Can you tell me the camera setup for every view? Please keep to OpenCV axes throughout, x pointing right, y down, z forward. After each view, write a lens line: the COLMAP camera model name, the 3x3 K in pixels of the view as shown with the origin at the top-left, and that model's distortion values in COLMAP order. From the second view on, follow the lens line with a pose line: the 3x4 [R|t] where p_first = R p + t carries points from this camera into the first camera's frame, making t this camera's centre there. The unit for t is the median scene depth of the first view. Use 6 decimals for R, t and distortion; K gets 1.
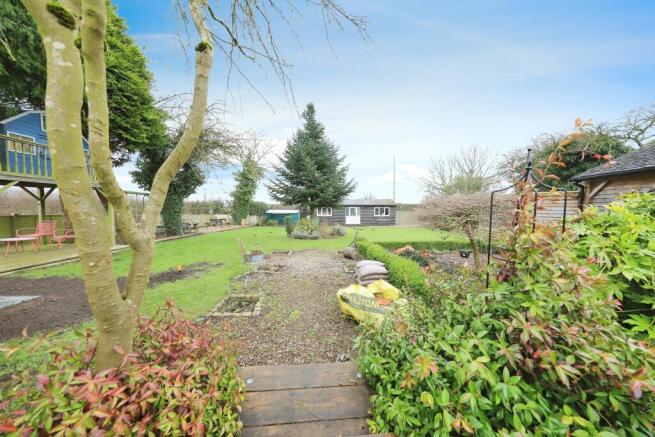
lens RADIAL K [[209.3, 0, 327.1], [0, 209.3, 218.4], [0, 0, 1]] dist [-0.000391, -0.000018]
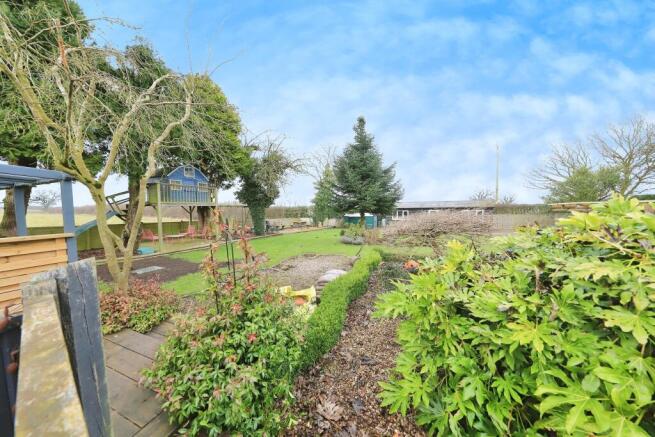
lens RADIAL K [[209.3, 0, 327.0], [0, 209.3, 217.2], [0, 0, 1]] dist [-0.000391, -0.000018]
pose [[0.888381, 0.006062, -0.459067, 0.257524], [-0.007966, 0.999966, -0.002211, -0.034136], [0.459038, 0.005621, 0.888399, -0.021525]]
